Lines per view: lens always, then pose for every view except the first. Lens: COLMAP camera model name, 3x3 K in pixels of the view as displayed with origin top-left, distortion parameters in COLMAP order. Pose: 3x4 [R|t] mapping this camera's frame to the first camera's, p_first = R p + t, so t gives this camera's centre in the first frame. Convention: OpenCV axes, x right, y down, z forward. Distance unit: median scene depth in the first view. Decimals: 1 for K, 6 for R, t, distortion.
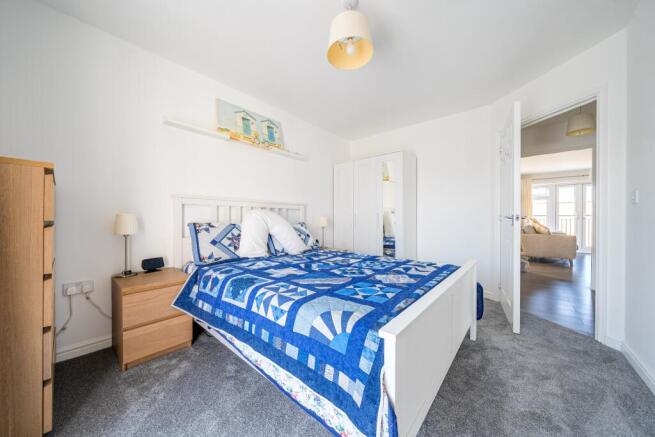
lens RADIAL K [[228.7, 0, 327.0], [0, 228.7, 216.7], [0, 0, 1]] dist [-0.003413, -0.000423]
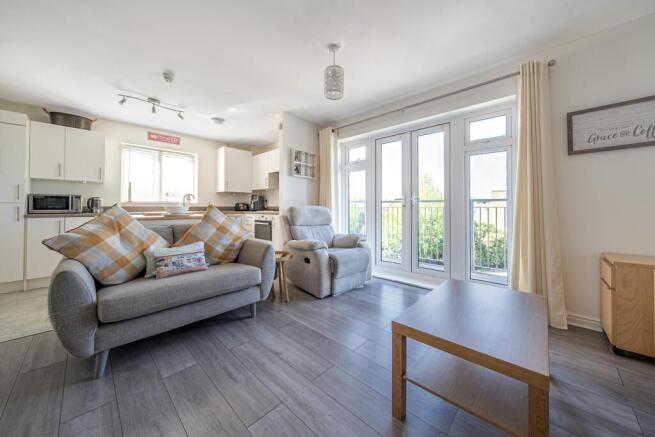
lens RADIAL K [[228.7, 0, 327.4], [0, 228.7, 206.5], [0, 0, 1]] dist [-0.003413, -0.000423]
pose [[0.998674, -0.002862, -0.051410, 0.959019], [0.002941, 0.999995, 0.001456, 0.005659], [0.051406, -0.001605, 0.998677, 0.521076]]
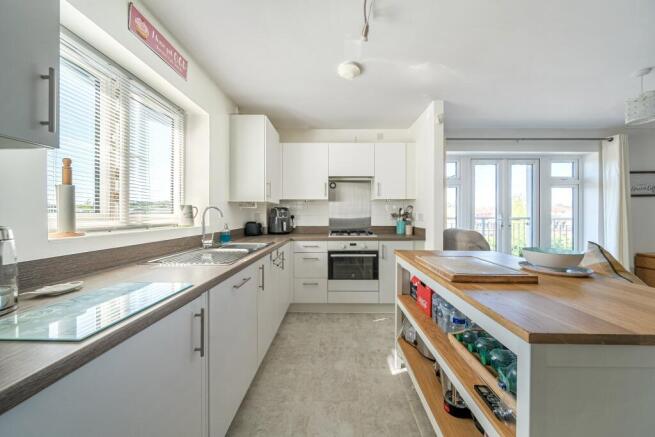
lens RADIAL K [[228.7, 0, 331.3], [0, 228.7, 214.9], [0, 0, 1]] dist [-0.003413, -0.000423]
pose [[0.769144, -0.003786, 0.639065, 0.474454], [-0.001873, 0.999965, 0.008178, -0.021015], [-0.639073, -0.007487, 0.769109, 0.842256]]
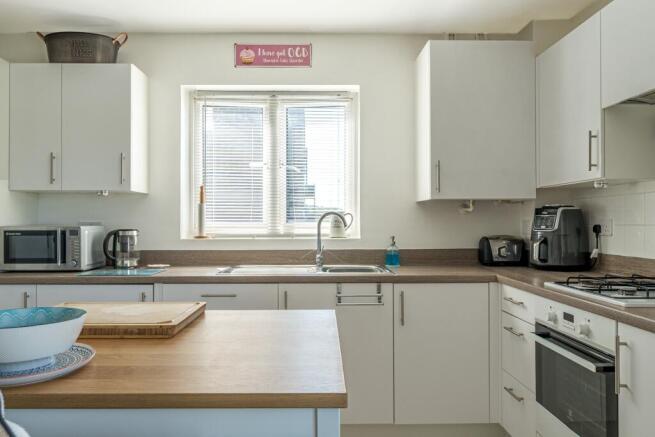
lens RADIAL K [[497.9, 0, 330.3], [0, 497.9, 215.7], [0, 0, 1]] dist [0.035389, 0.002842]
pose [[0.671255, -0.013293, -0.741107, 0.873406], [0.008754, 0.999912, -0.010006, -0.021429], [0.741175, 0.000229, 0.671312, 0.836148]]
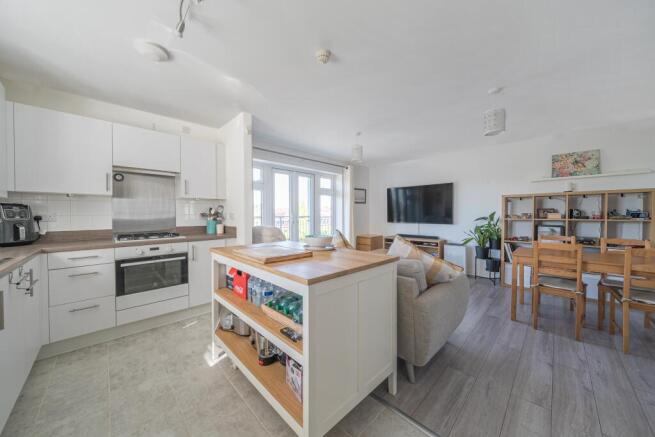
lens RADIAL K [[228.7, 0, 326.4], [0, 228.7, 217.6], [0, 0, 1]] dist [-0.003413, -0.000423]
pose [[0.089389, -0.019359, 0.995809, 0.439519], [-0.001999, 0.999806, 0.019616, -0.020772], [-0.995995, -0.003744, 0.089333, 0.835103]]
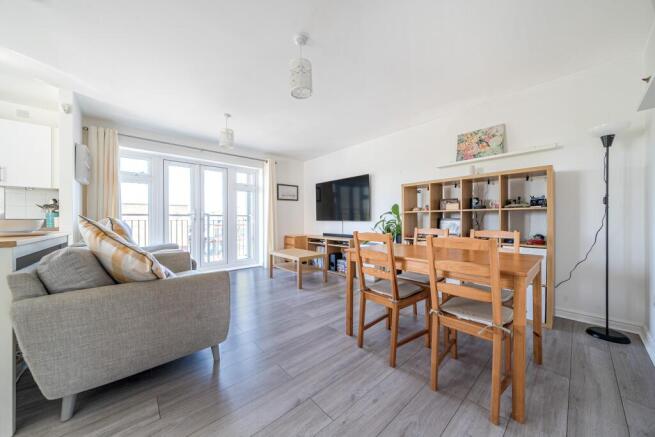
lens RADIAL K [[228.7, 0, 325.5], [0, 228.7, 218.2], [0, 0, 1]] dist [-0.003413, -0.000423]
pose [[0.144571, 0.003135, 0.989490, 0.539481], [0.001241, 0.999994, -0.003349, 0.005519], [-0.989494, 0.001712, 0.144566, 0.557344]]
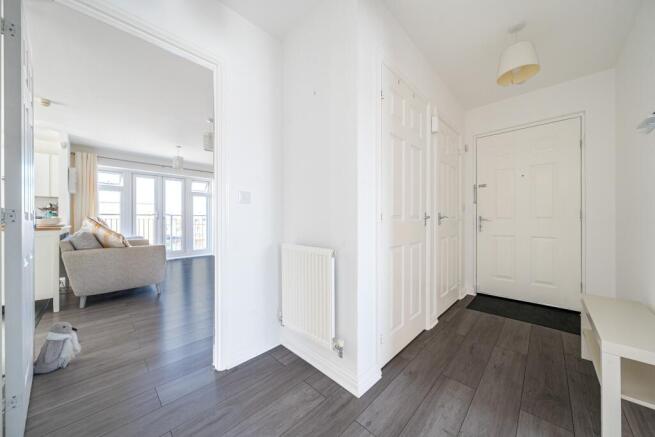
lens RADIAL K [[228.7, 0, 325.1], [0, 228.7, 218.8], [0, 0, 1]] dist [-0.003413, -0.000423]
pose [[0.069003, -0.000694, 0.997616, 0.335503], [-0.003638, 0.999993, 0.000947, 0.005150], [-0.997610, -0.003694, 0.069000, 0.350473]]
